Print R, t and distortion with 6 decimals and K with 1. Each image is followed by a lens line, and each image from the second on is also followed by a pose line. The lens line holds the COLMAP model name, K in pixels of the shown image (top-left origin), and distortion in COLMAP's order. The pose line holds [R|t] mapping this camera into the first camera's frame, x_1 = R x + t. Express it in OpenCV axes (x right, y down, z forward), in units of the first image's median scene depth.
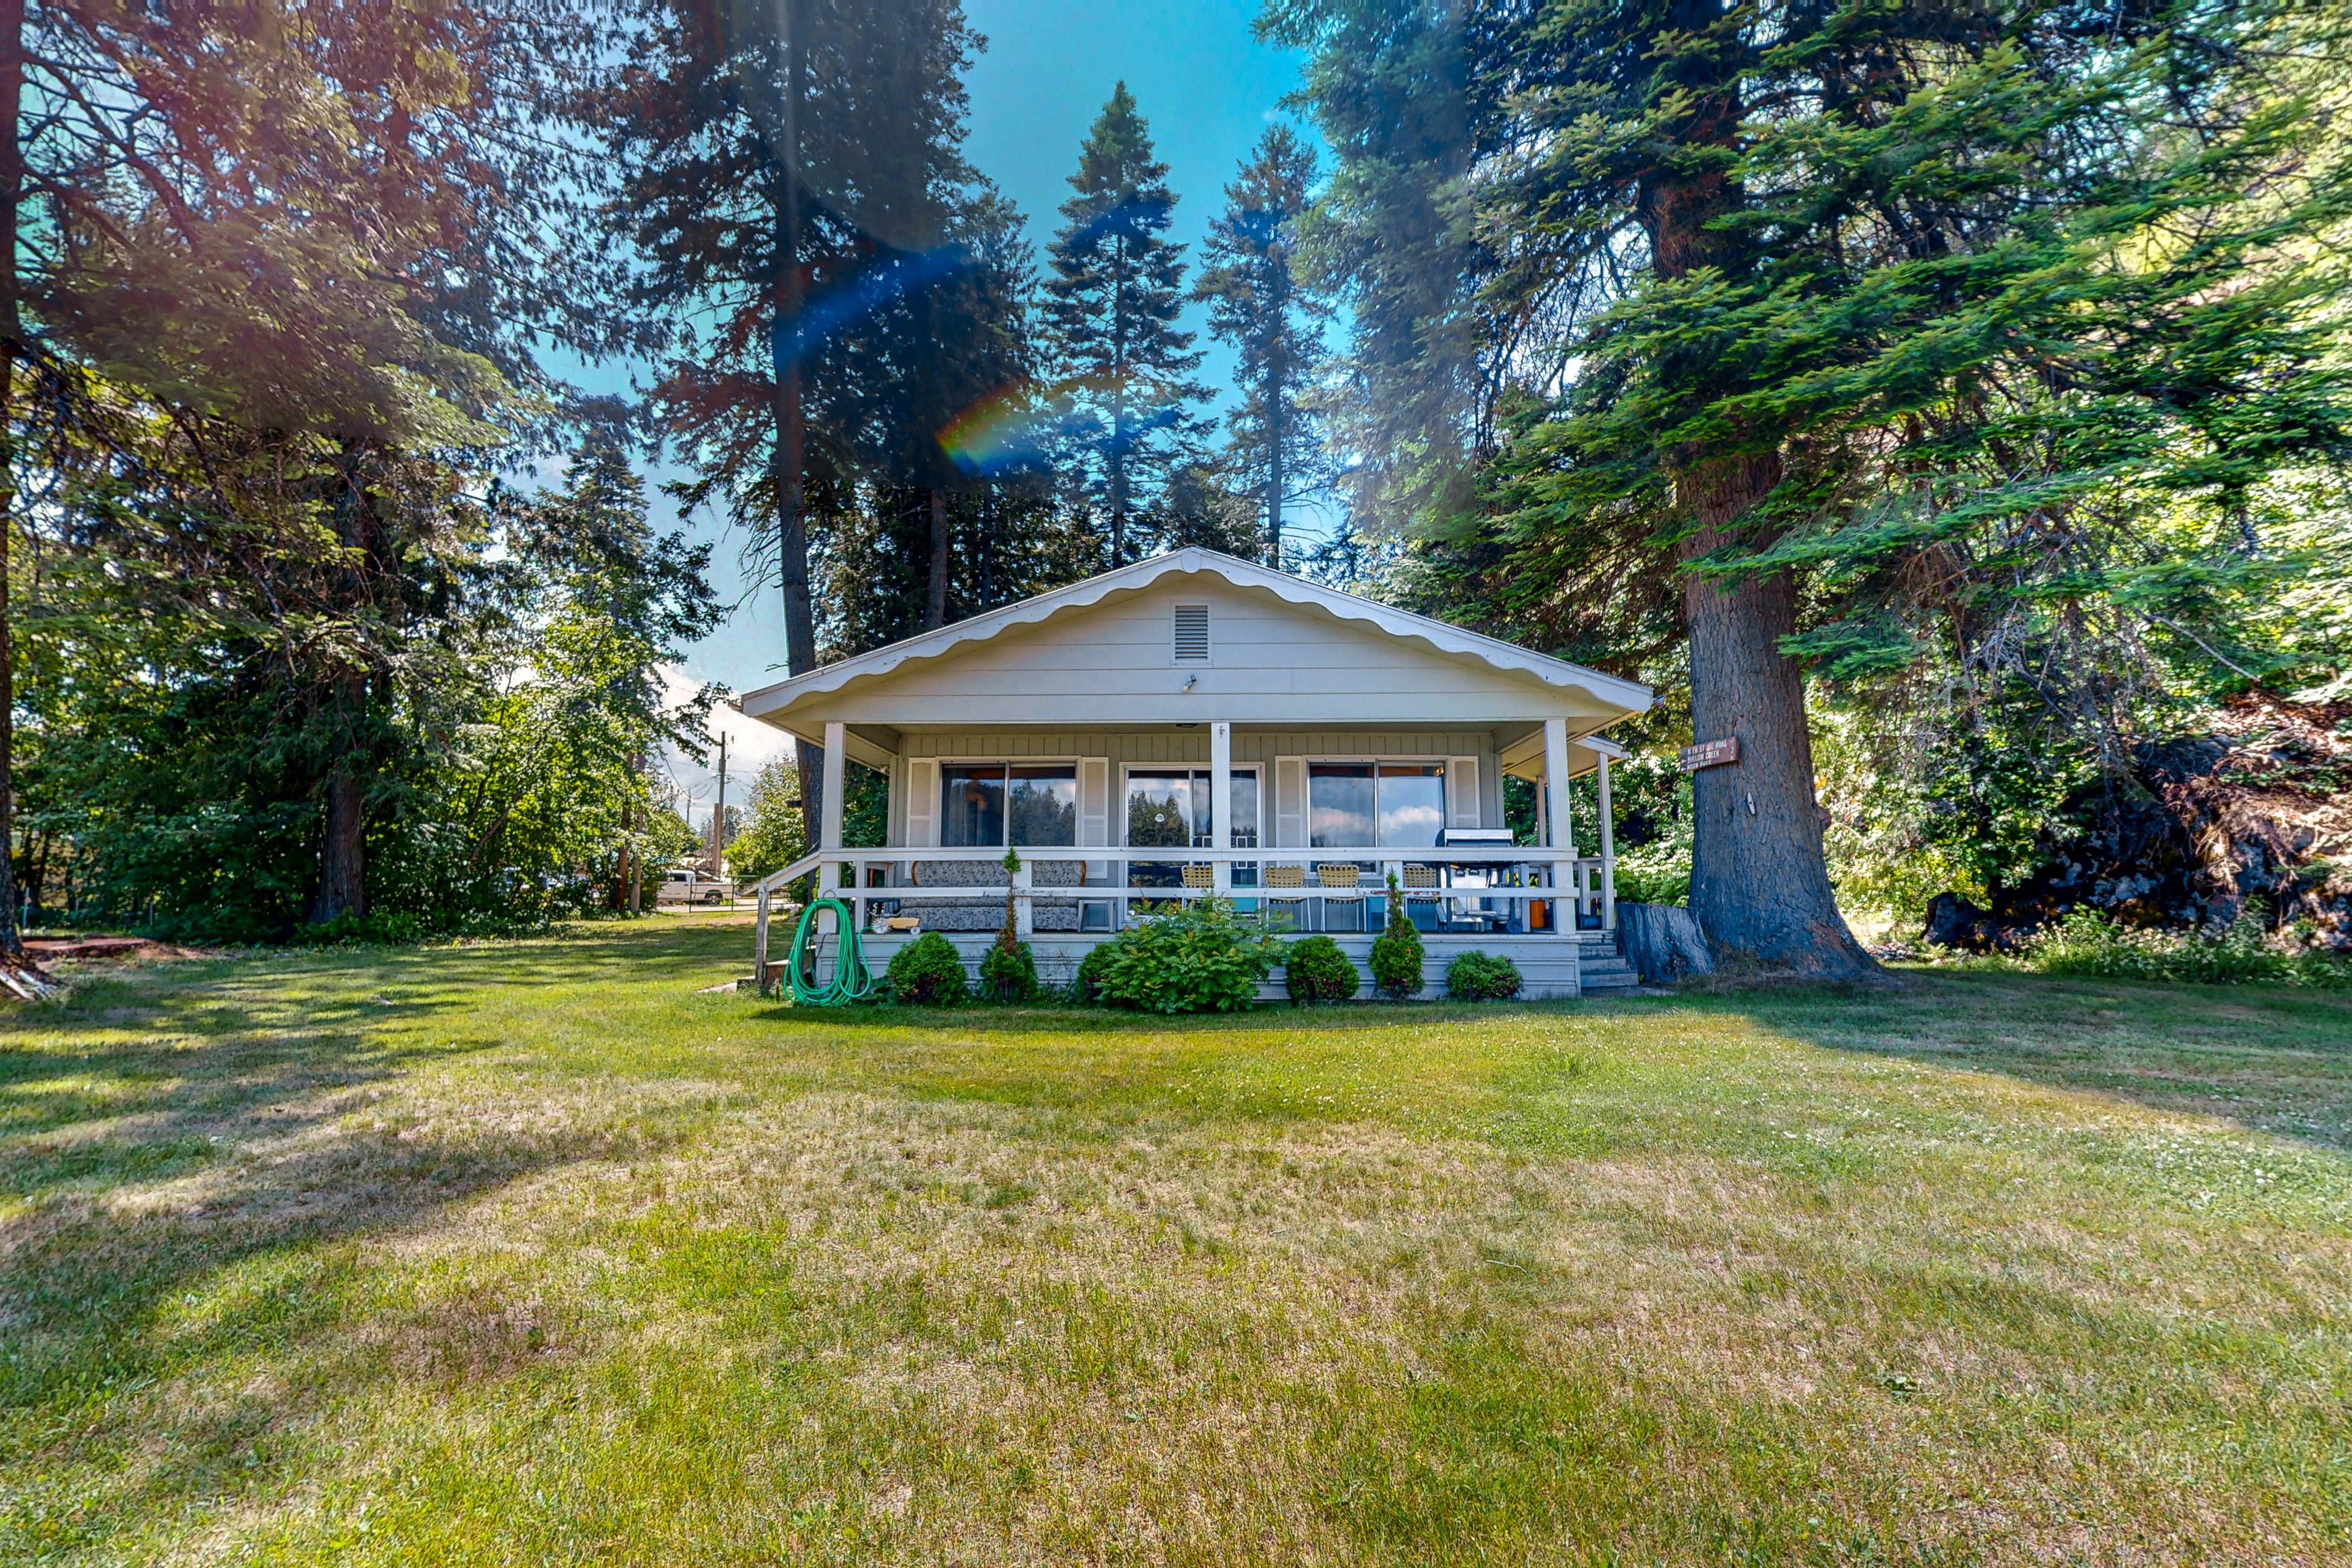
lens RADIAL K [[1029.6, 0, 1181.2], [0, 1029.6, 789.9], [0, 0, 1]] dist [0.003108, -0.000660]
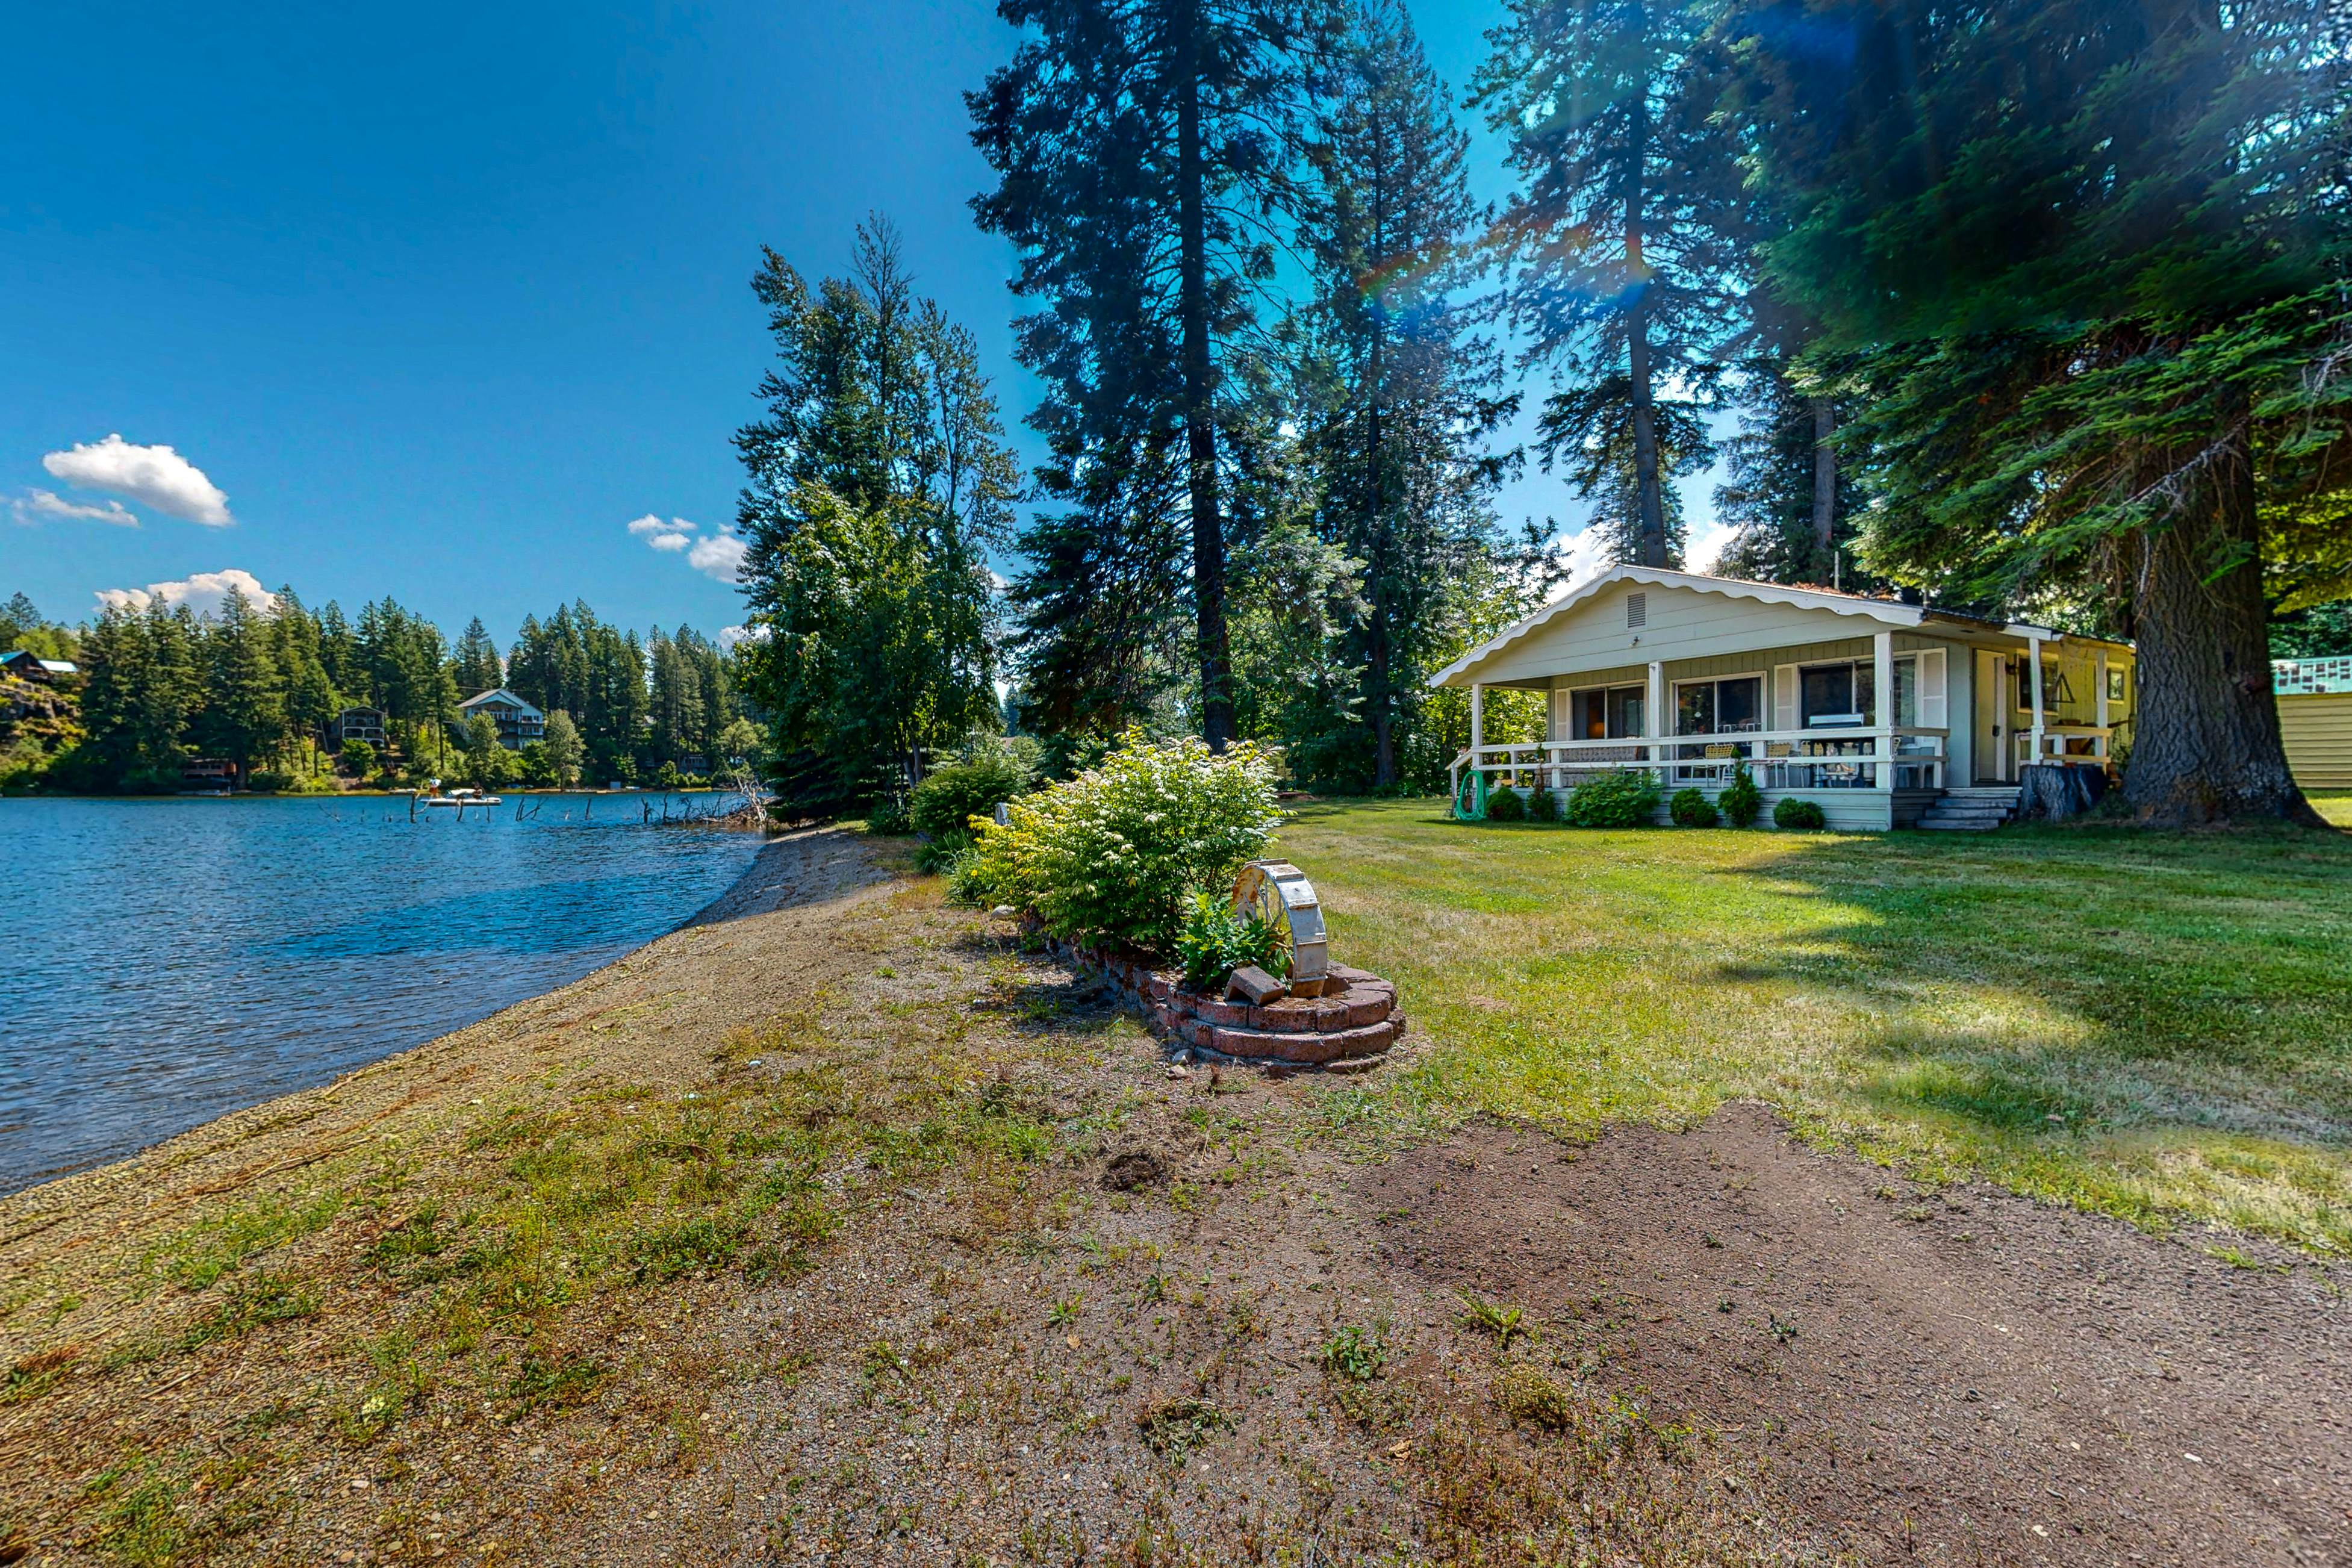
lens RADIAL K [[942.0, 0, 1165.3], [0, 942.0, 779.3], [0, 0, 1]] dist [-0.002802, -0.000939]
pose [[0.497932, -0.008396, -0.867175, 0.966065], [0.108918, 0.992641, 0.052930, -0.044324], [0.860349, -0.120807, 0.495182, -0.458122]]
